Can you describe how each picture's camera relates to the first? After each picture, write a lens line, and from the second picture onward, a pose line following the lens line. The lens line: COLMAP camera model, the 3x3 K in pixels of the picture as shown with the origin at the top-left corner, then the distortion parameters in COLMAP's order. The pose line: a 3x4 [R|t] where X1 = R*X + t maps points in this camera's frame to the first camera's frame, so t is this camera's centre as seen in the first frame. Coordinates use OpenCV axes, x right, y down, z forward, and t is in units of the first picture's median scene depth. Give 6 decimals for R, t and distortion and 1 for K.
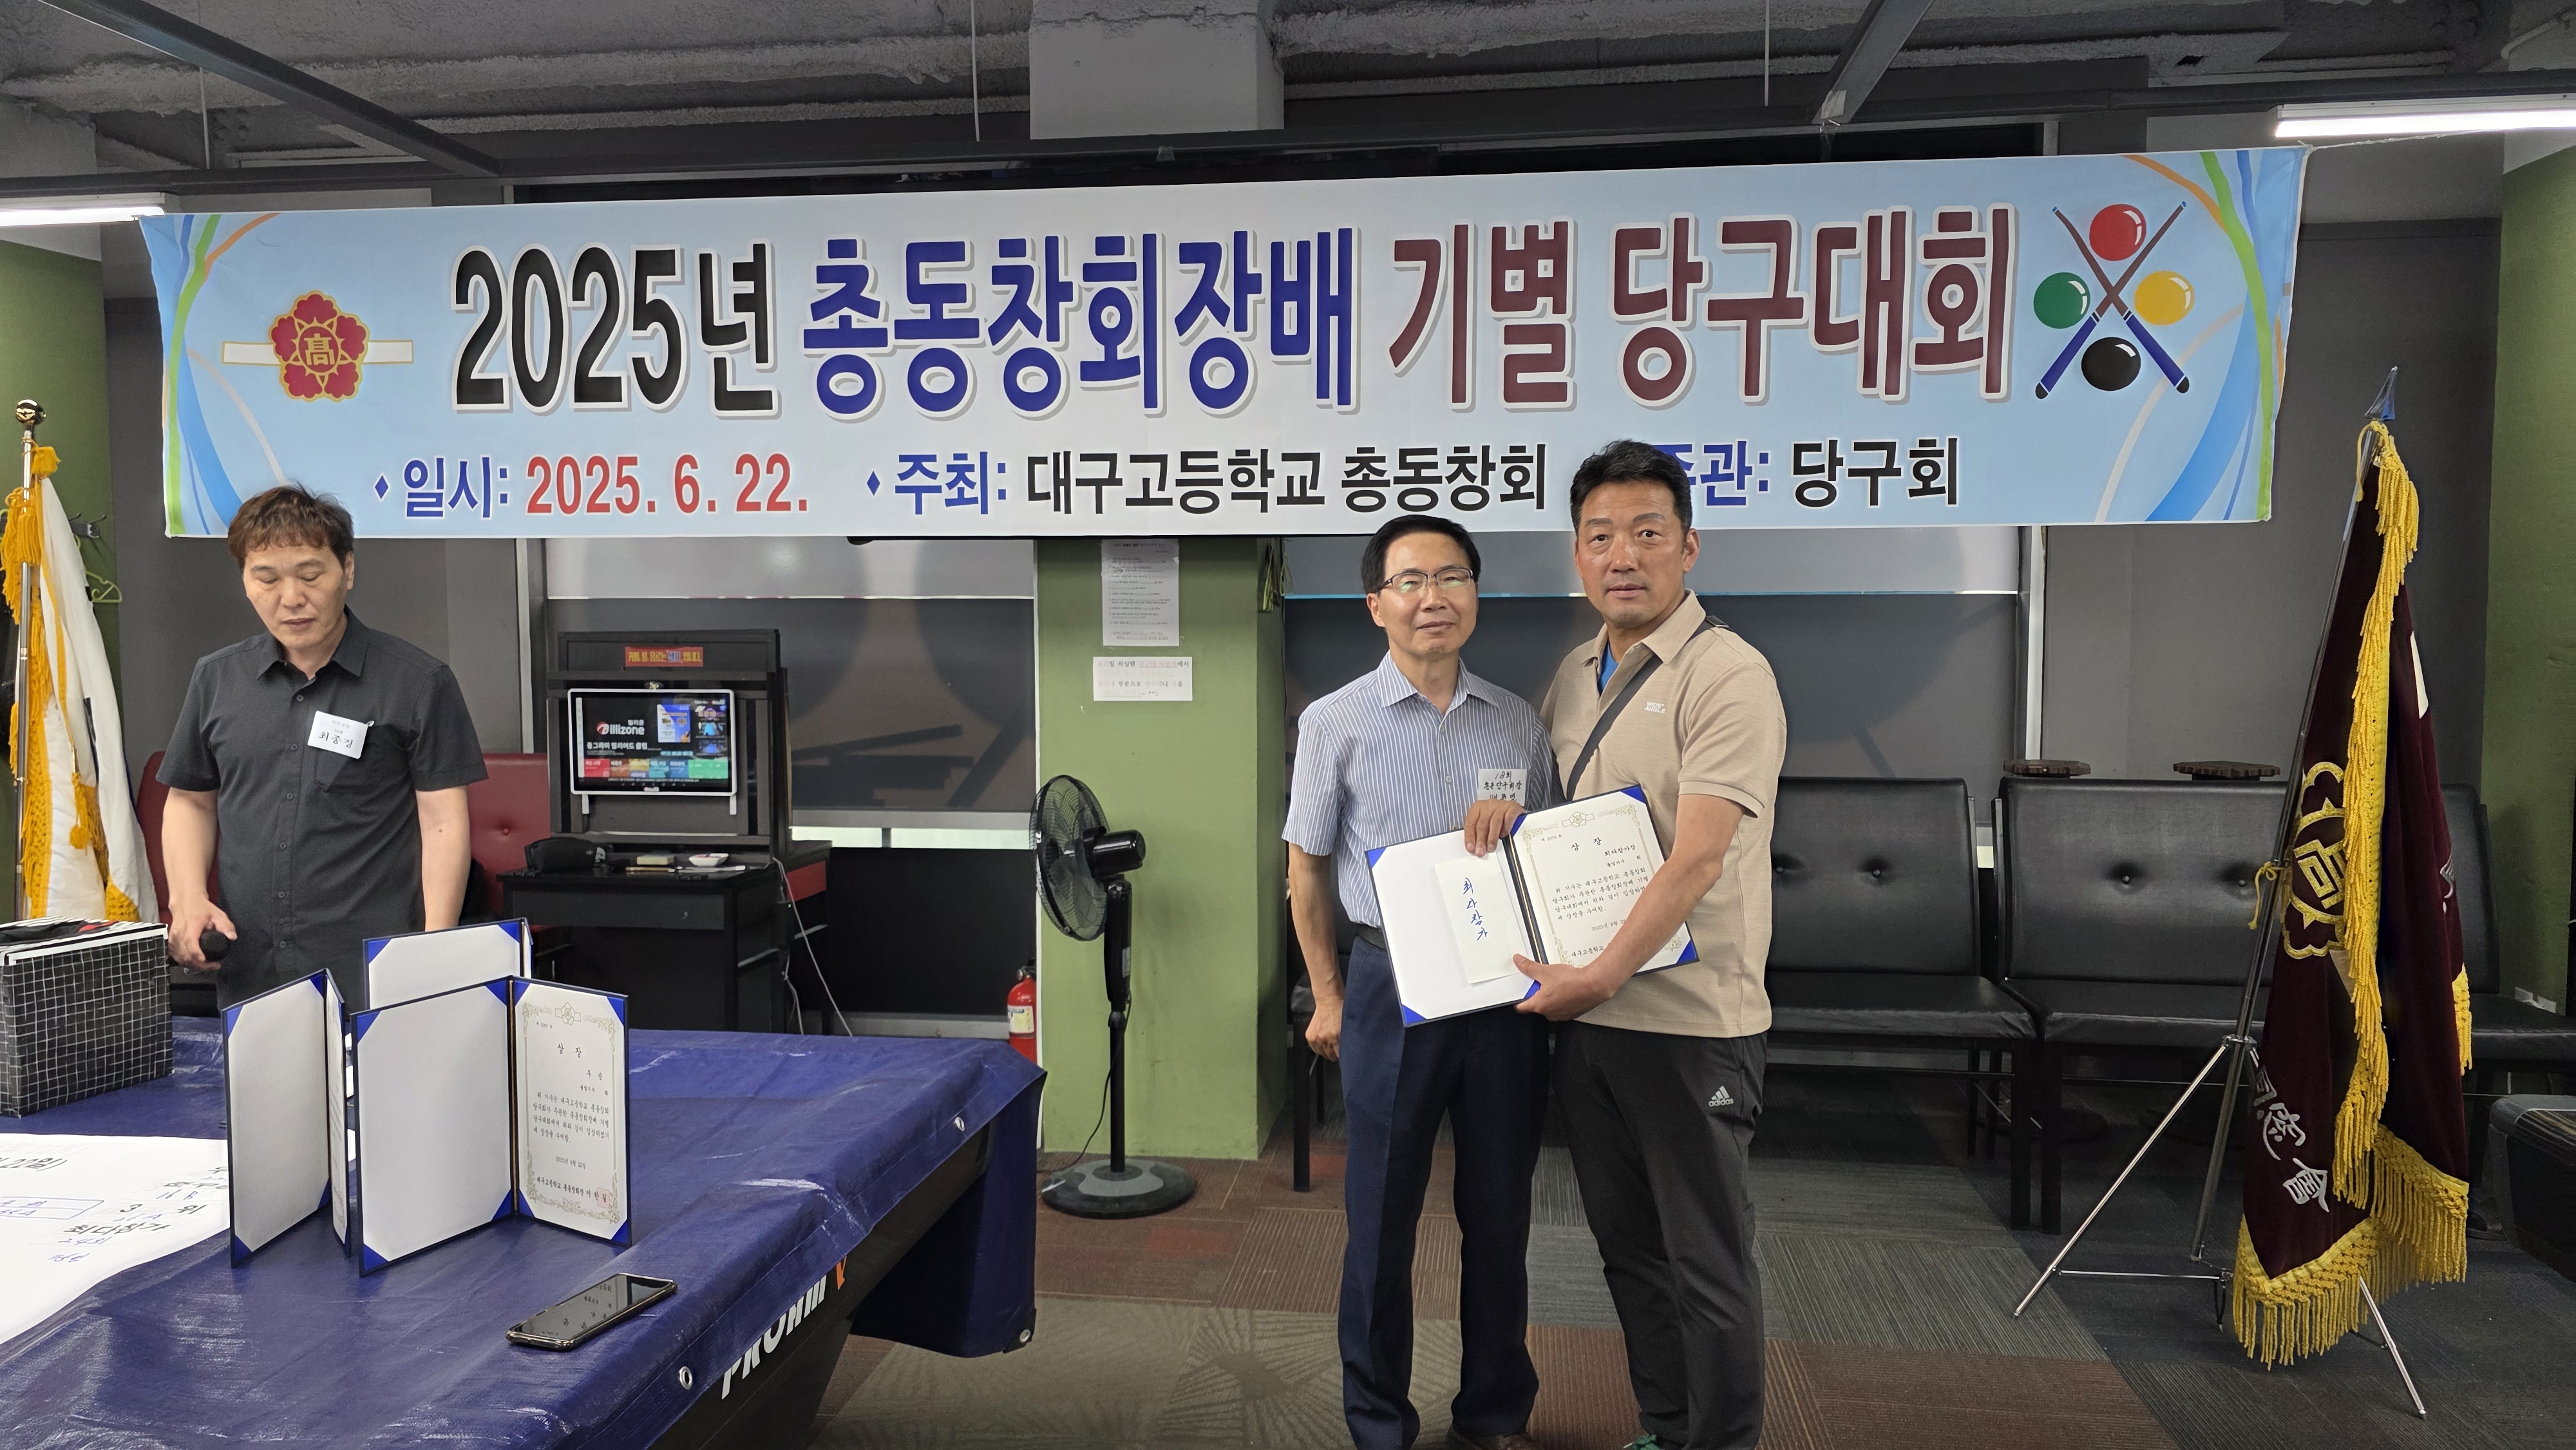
lens RADIAL K [[1687.5, 0, 1276.5], [0, 1687.5, 707.5], [0, 0, 1]] dist [0.072746, -0.074847]
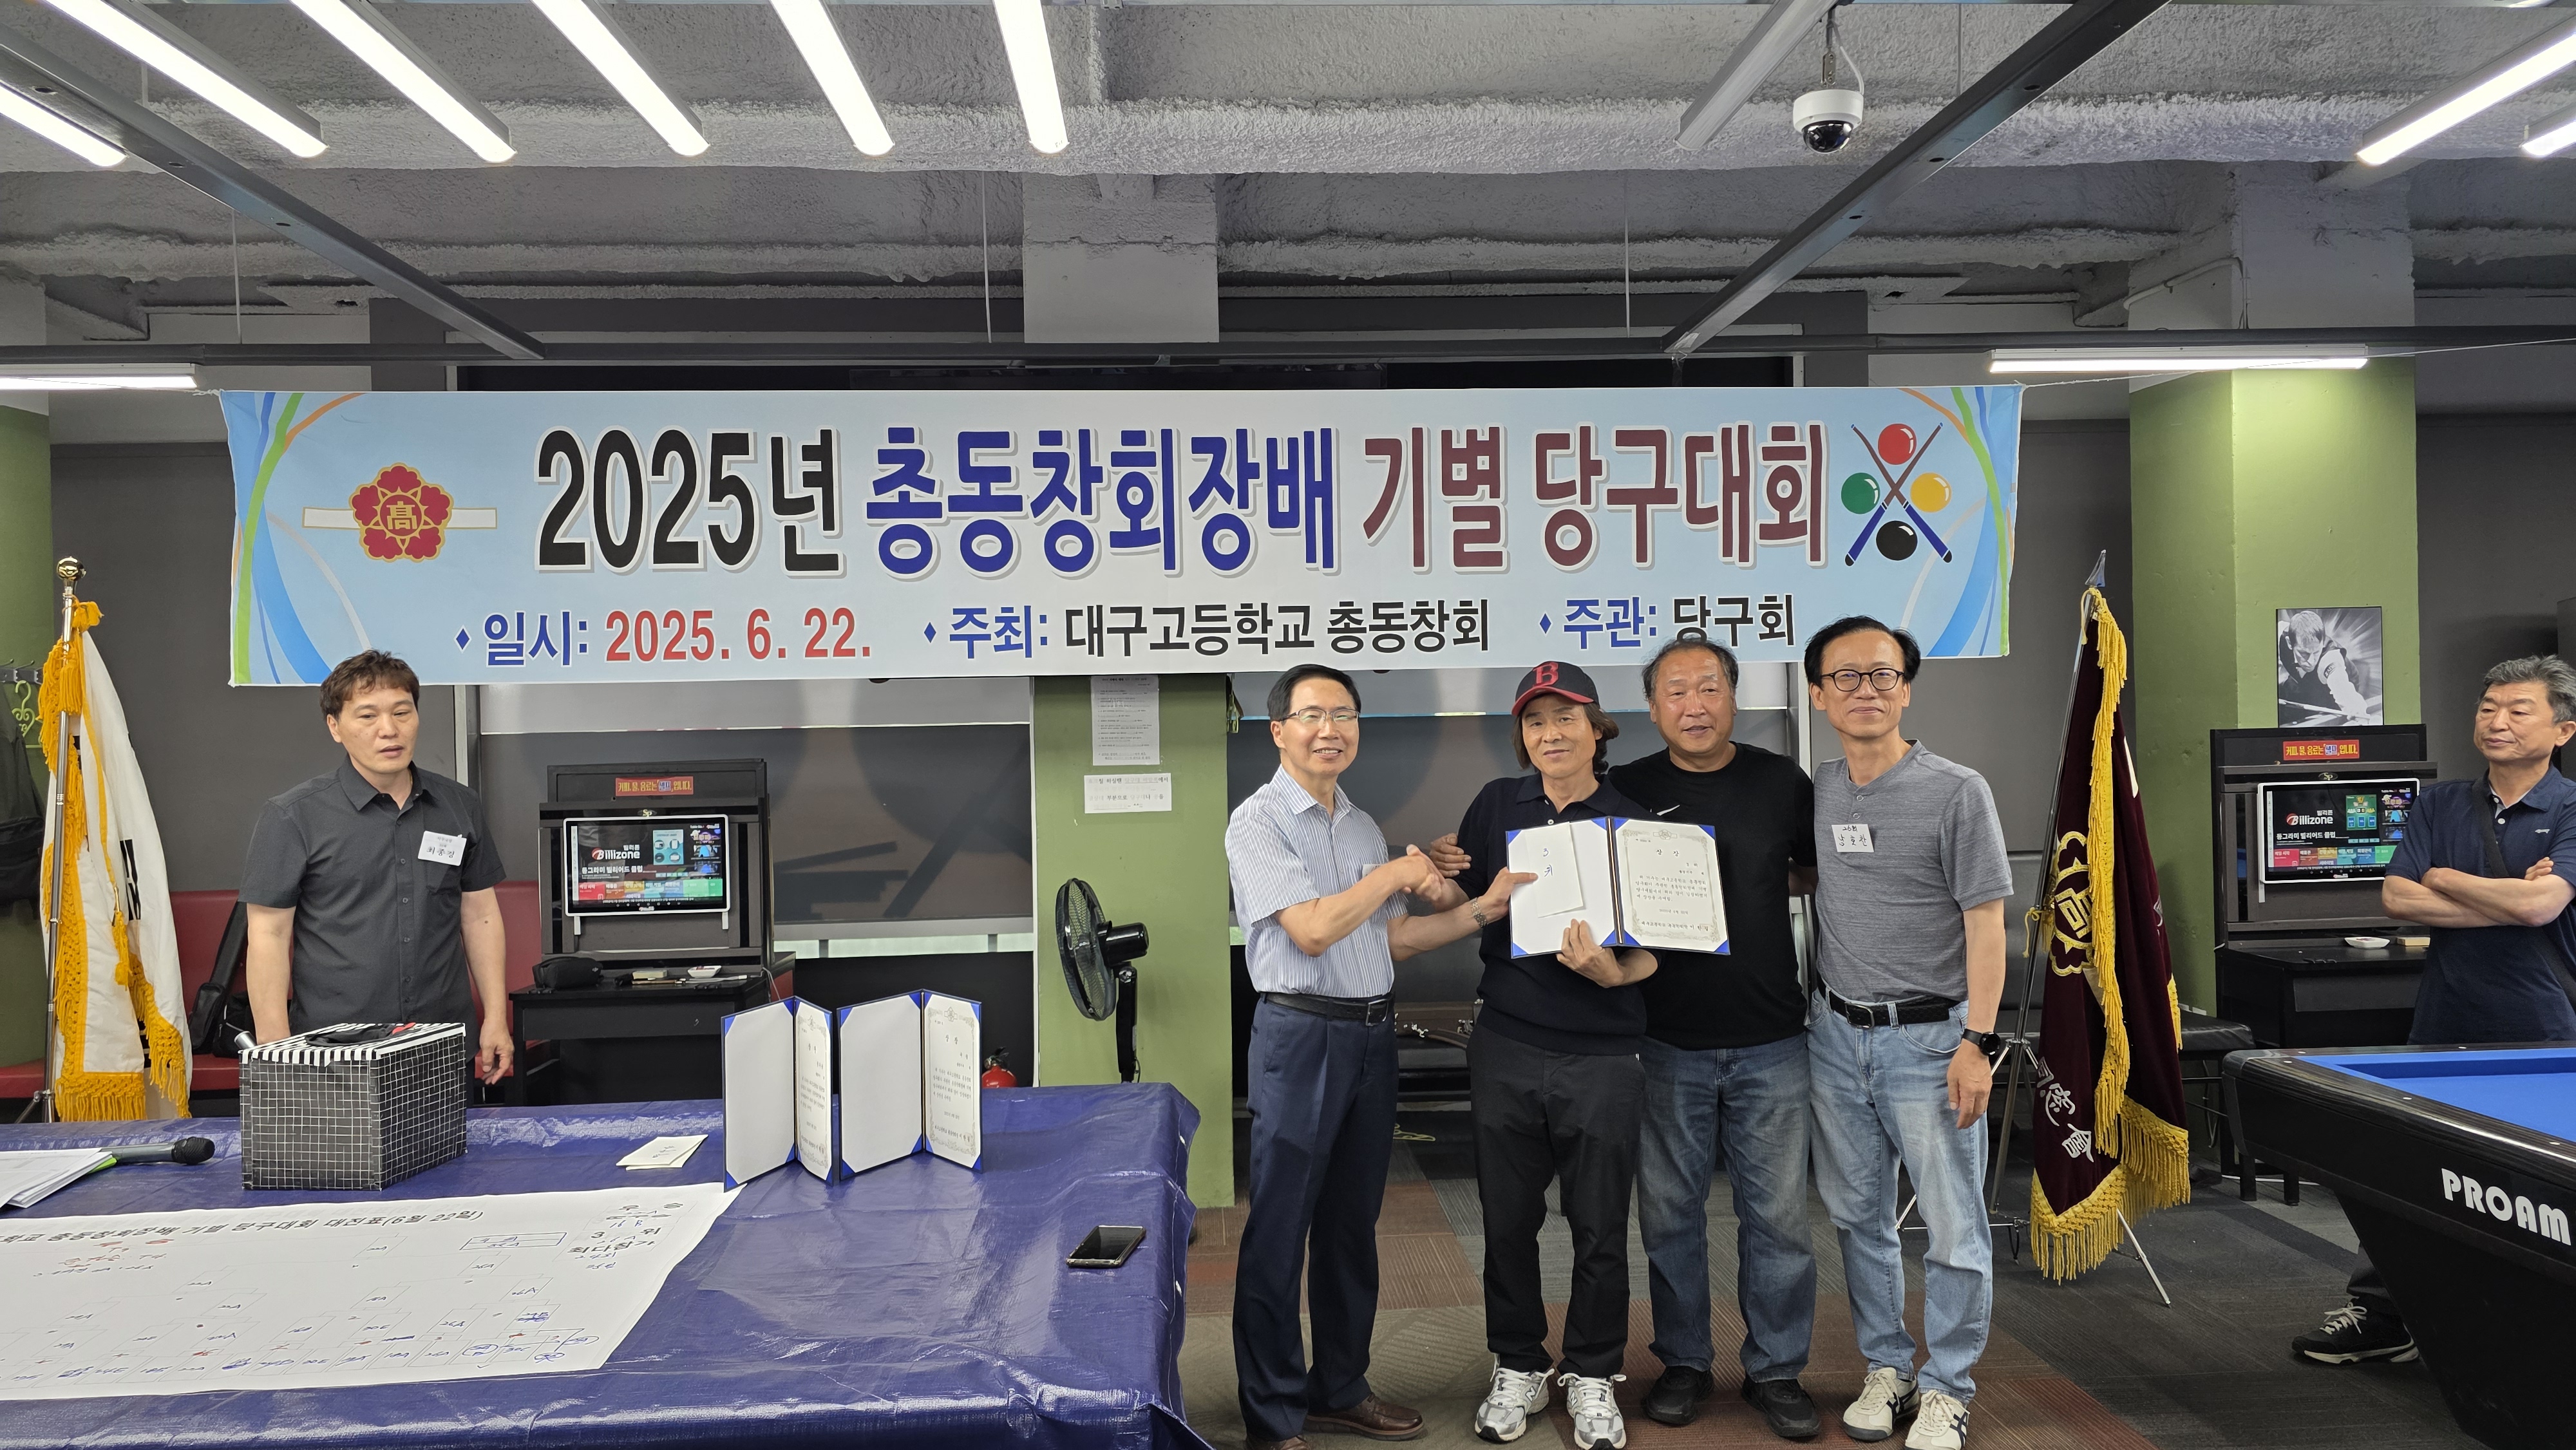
lens RADIAL K [[1675.8, 0, 1280.6], [0, 1675.8, 717.0], [0, 0, 1]] dist [0.086371, -0.101009]
pose [[0.980529, -0.016708, 0.195661, -0.229109], [0.028555, 0.997915, -0.057883, 0.000231], [-0.194286, 0.062344, 0.978962, -0.182655]]
